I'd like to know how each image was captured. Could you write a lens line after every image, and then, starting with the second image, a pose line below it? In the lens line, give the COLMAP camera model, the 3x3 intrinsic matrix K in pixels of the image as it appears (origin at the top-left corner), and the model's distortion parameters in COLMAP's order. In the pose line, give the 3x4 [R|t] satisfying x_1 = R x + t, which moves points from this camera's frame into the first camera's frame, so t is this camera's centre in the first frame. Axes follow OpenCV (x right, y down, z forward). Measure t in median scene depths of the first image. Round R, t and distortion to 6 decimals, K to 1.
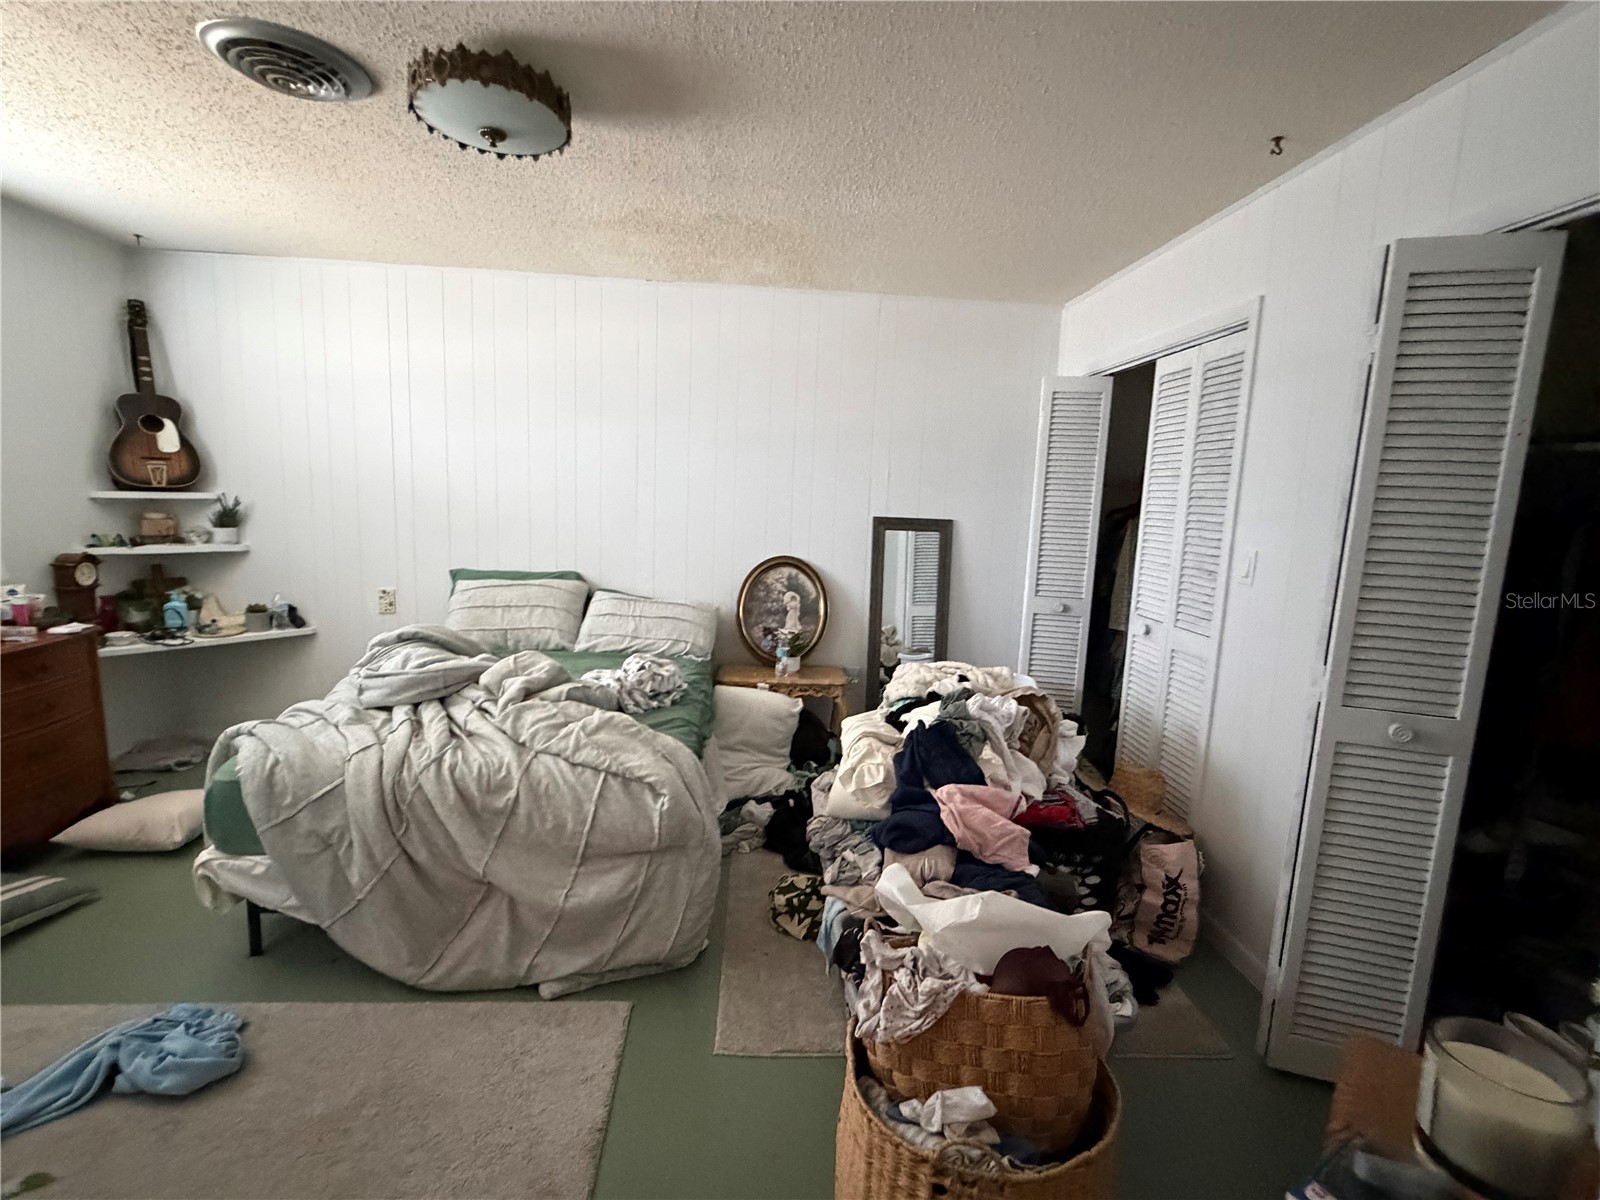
lens RADIAL K [[744.7, 0, 797.1], [0, 744.7, 601.5], [0, 0, 1]] dist [-0.000982, -0.000155]
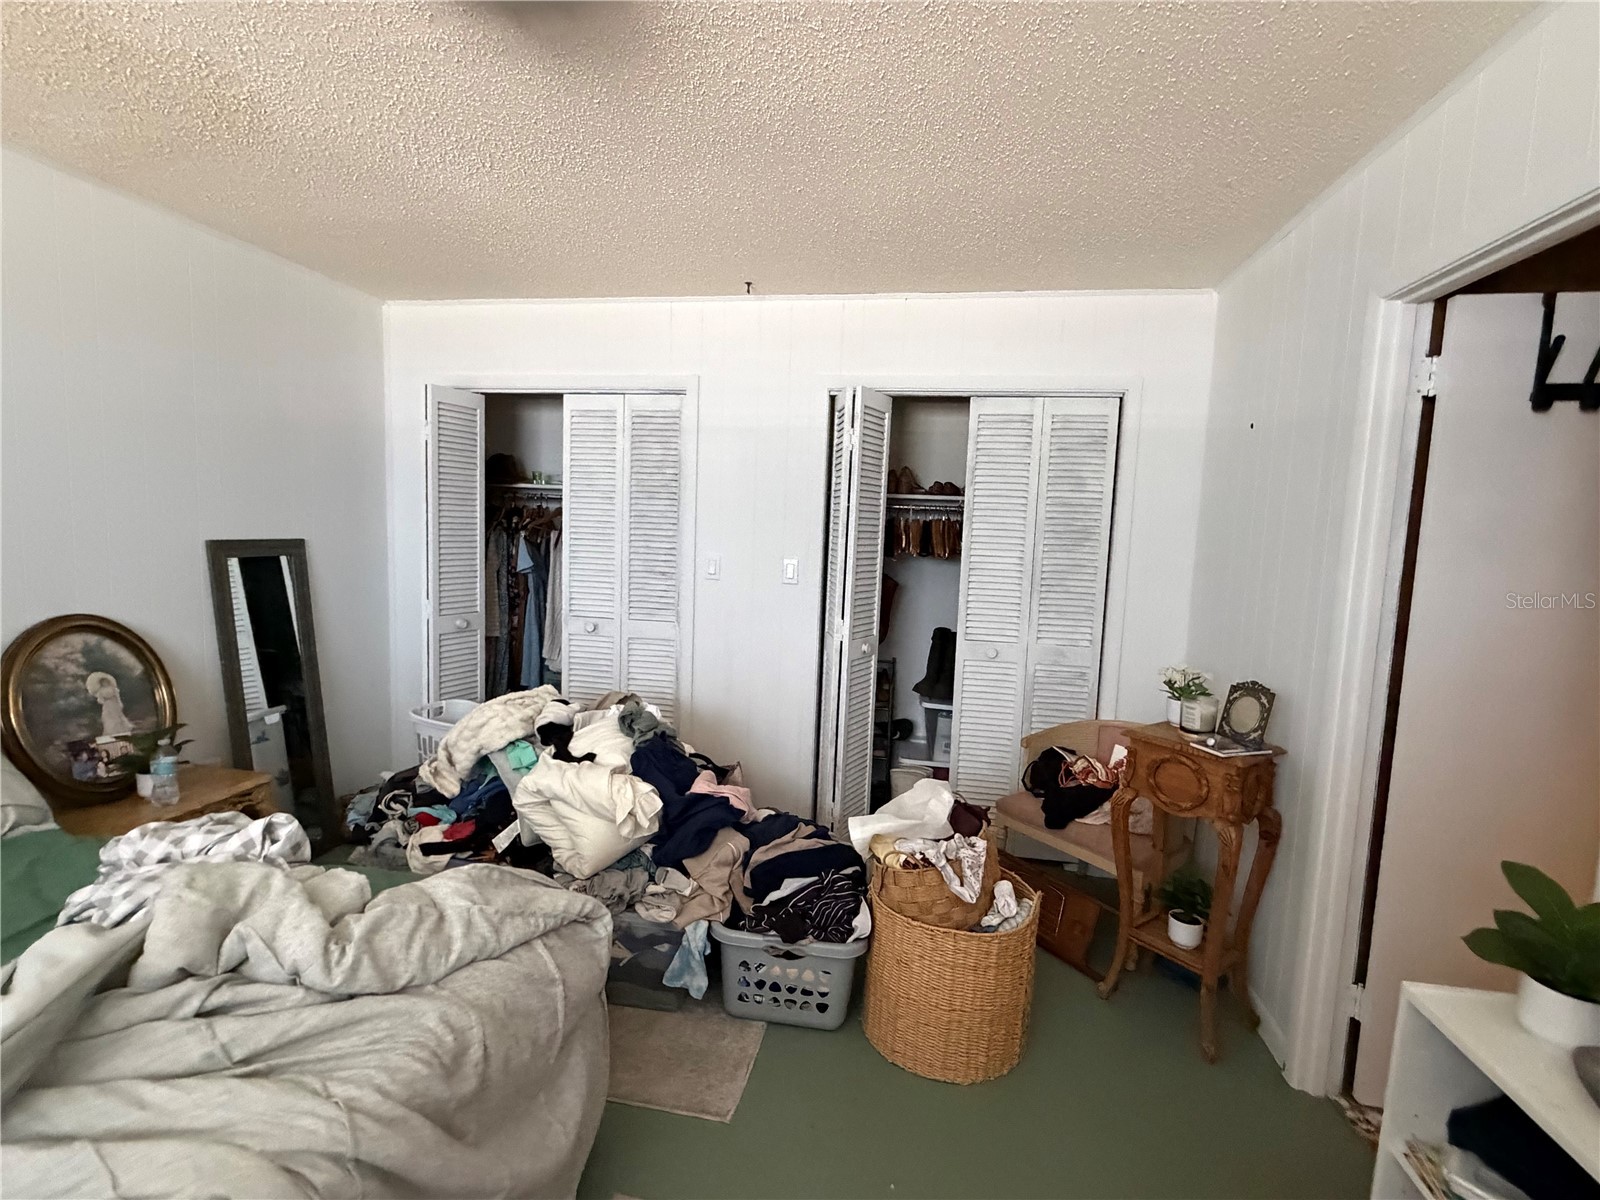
lens RADIAL K [[744.7, 0, 802.1], [0, 744.7, 601.0], [0, 0, 1]] dist [-0.000982, -0.000155]
pose [[0.227825, -0.128969, 0.965123, -0.737204], [0.113406, 0.987958, 0.105250, -0.112726], [-0.967076, 0.085472, 0.239707, 0.500070]]
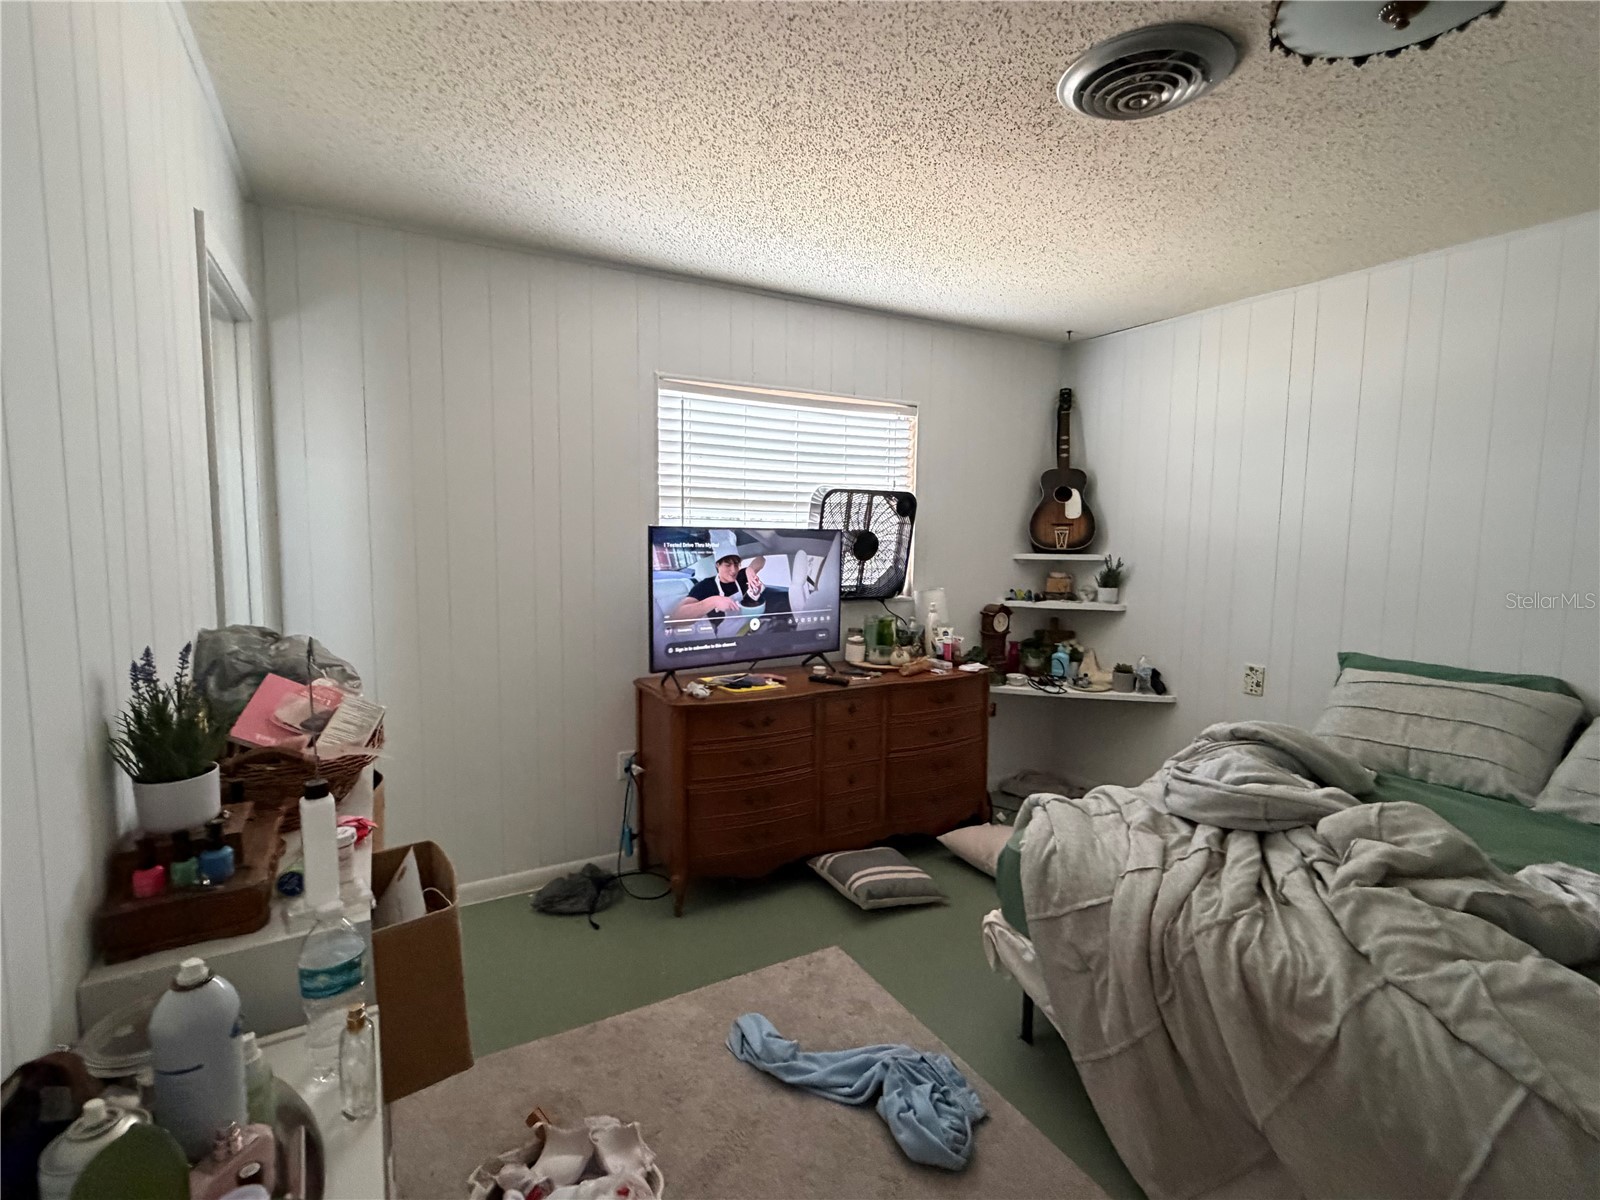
lens RADIAL K [[744.7, 0, 798.1], [0, 744.7, 596.3], [0, 0, 1]] dist [-0.000982, -0.000155]
pose [[0.432743, 0.048696, -0.900201, -0.024311], [-0.124861, 0.992154, -0.006352, -0.040722], [0.892829, 0.115149, 0.435428, 0.245473]]
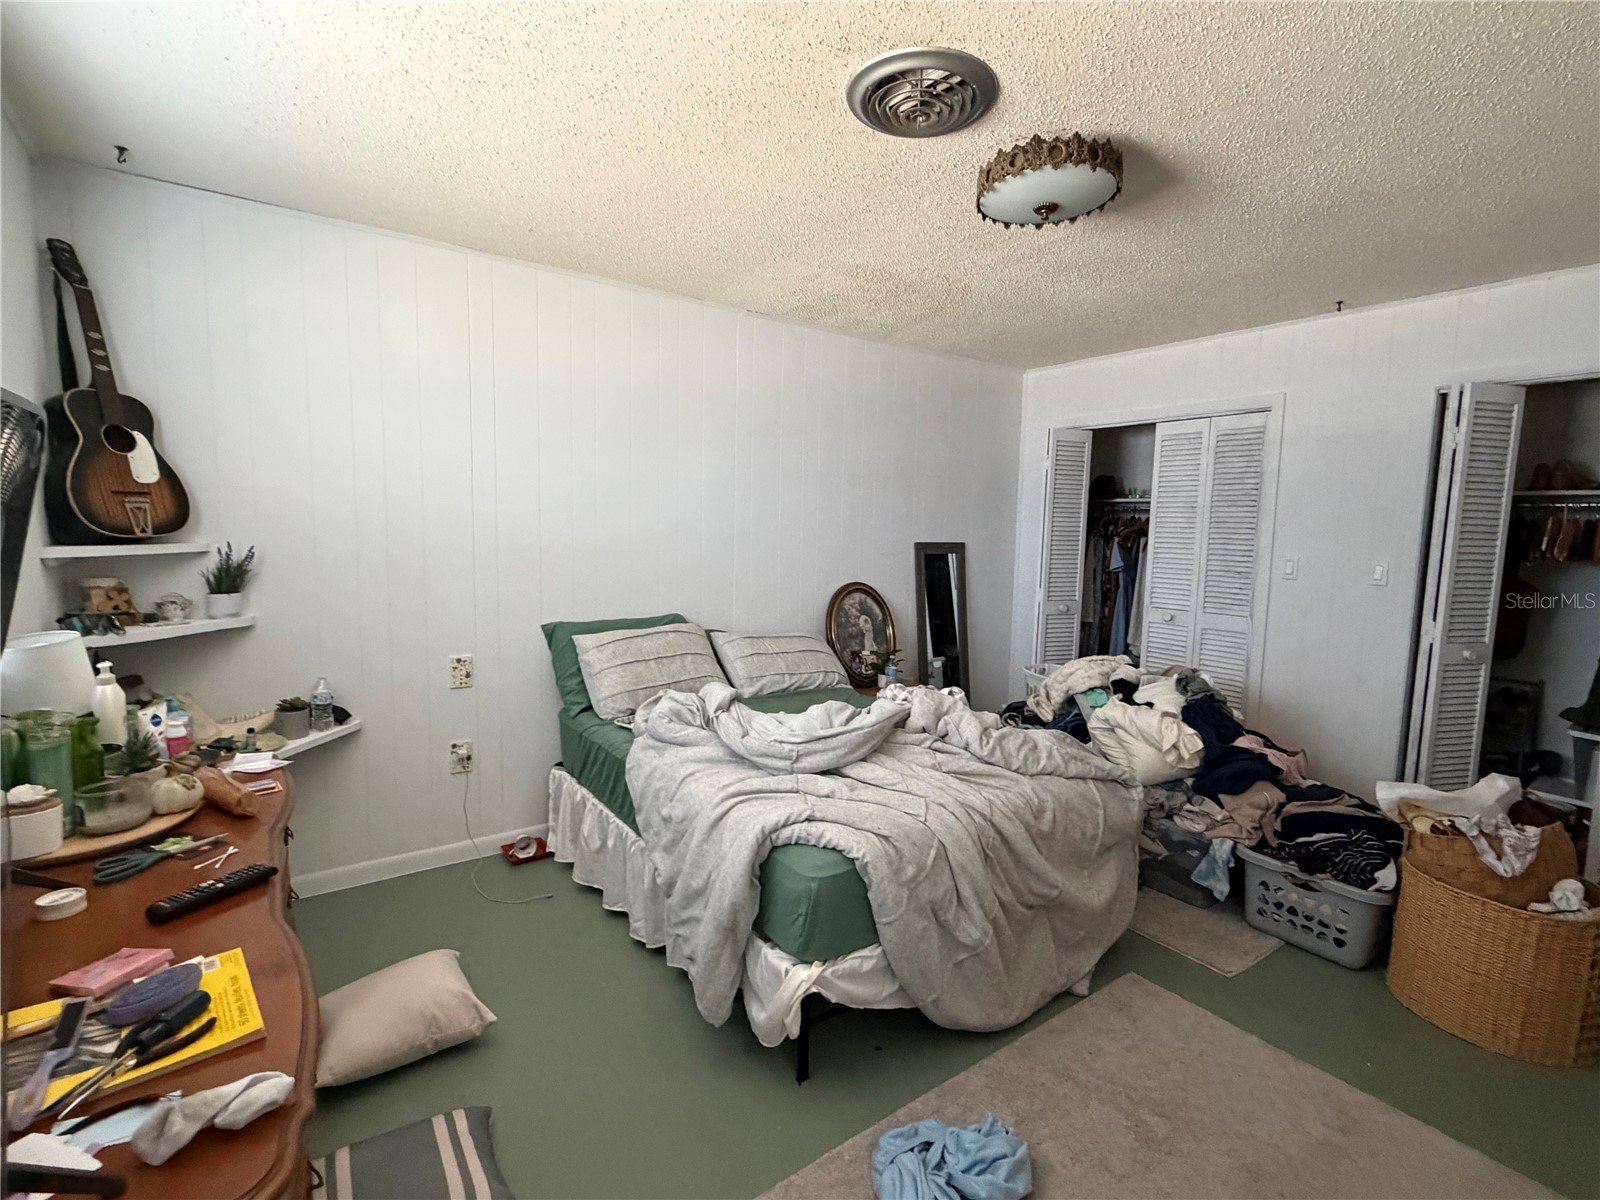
lens RADIAL K [[744.7, 0, 800.3], [0, 744.7, 599.8], [0, 0, 1]] dist [-0.000982, -0.000155]
pose [[0.846284, -0.076301, 0.527239, -1.062410], [0.090566, 0.995890, -0.001246, -0.069598], [-0.524977, 0.048804, 0.849716, 0.230309]]
